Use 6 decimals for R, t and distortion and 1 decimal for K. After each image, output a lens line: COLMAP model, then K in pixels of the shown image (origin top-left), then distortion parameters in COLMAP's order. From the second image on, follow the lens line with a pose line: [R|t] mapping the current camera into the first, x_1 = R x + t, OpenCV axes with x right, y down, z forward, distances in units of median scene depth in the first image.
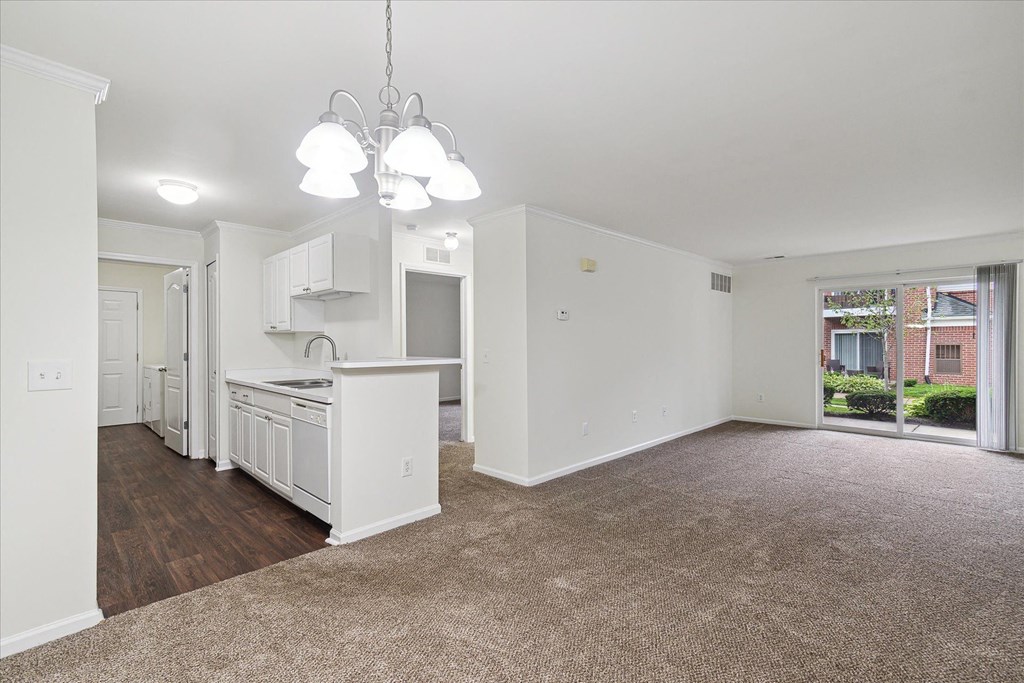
lens RADIAL K [[458.3, 0, 514.2], [0, 458.3, 347.0], [0, 0, 1]] dist [0.015580, 0.003195]
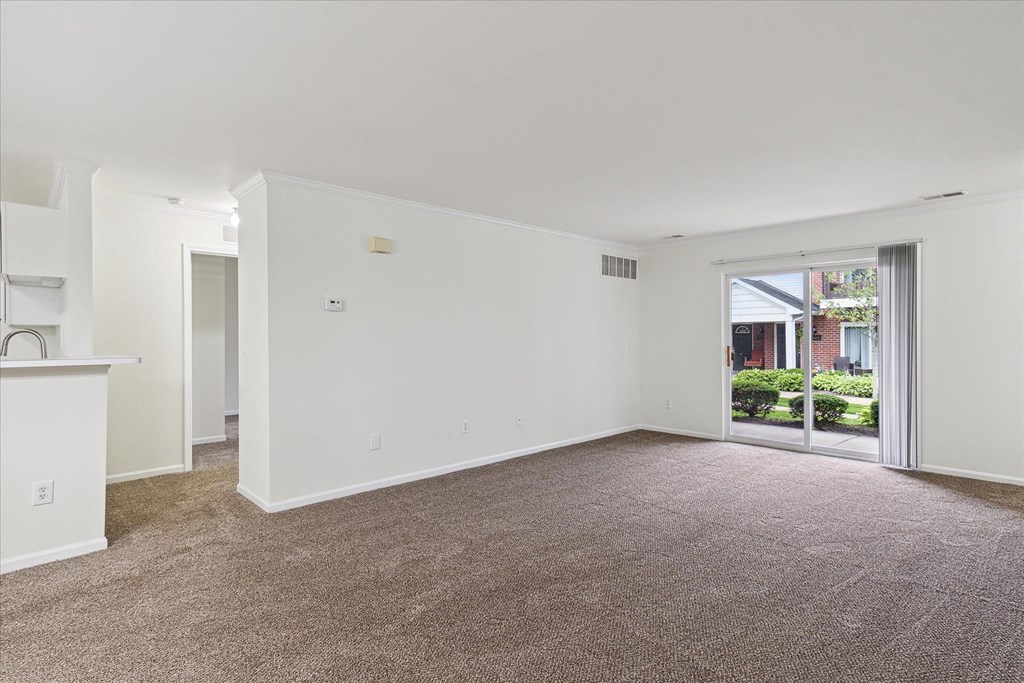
lens RADIAL K [[510.6, 0, 510.3], [0, 510.6, 339.1], [0, 0, 1]] dist [0.002765, 0.003203]
pose [[0.999586, 0.000966, -0.028744, 0.403819], [-0.001105, 0.999988, -0.004803, -0.003428], [0.028739, 0.004832, 0.999575, 0.078997]]
